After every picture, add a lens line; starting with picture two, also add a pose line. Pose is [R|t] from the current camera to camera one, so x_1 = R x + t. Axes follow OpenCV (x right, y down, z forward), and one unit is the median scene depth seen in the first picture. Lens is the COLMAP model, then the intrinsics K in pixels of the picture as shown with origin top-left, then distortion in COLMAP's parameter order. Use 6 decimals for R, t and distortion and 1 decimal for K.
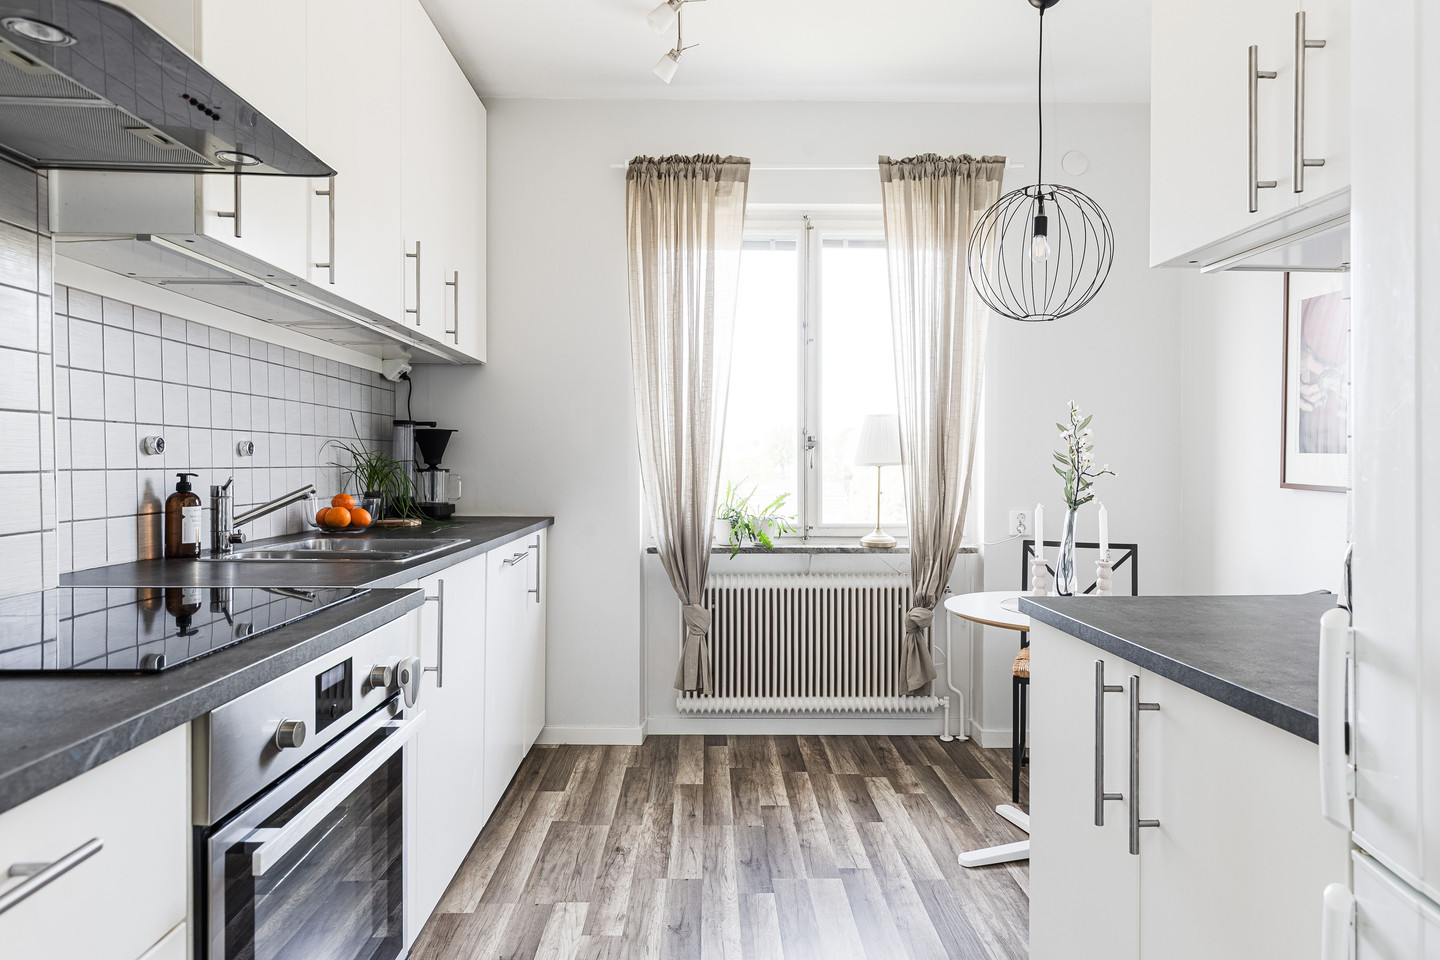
lens RADIAL K [[907.6, 0, 719.9], [0, 907.6, 475.9], [0, 0, 1]] dist [-0.002710, -0.000293]
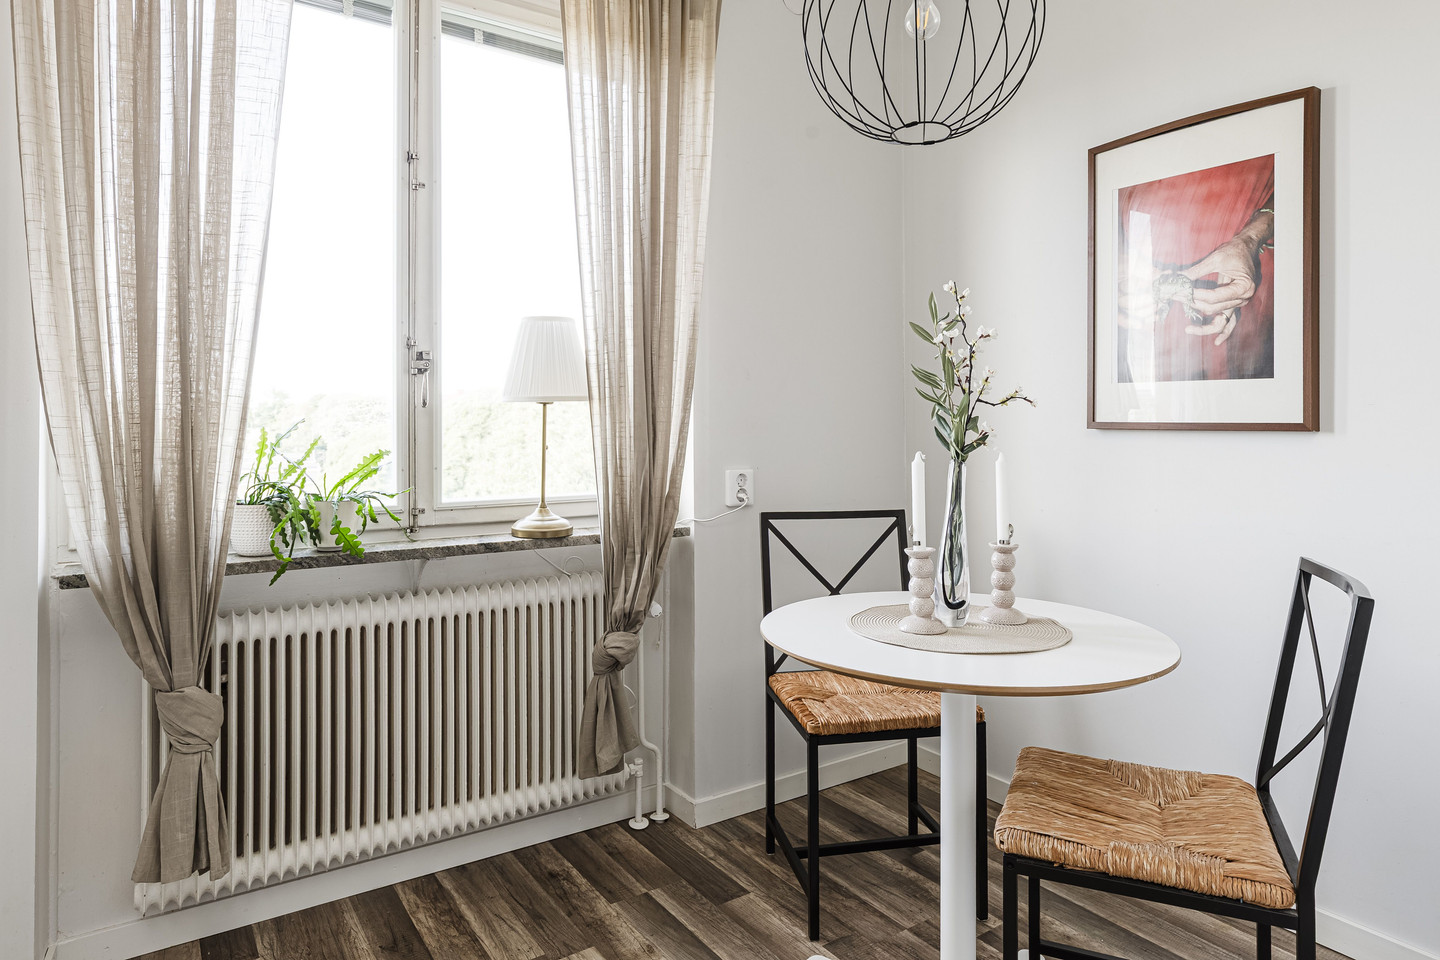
lens RADIAL K [[868.5, 0, 743.1], [0, 868.5, 415.5], [0, 0, 1]] dist [-0.002622, -0.000171]
pose [[0.827524, 0.005173, 0.561407, -0.041112], [0.013892, 0.999463, -0.029686, 0.016747], [-0.561259, 0.032365, 0.827007, 0.450161]]
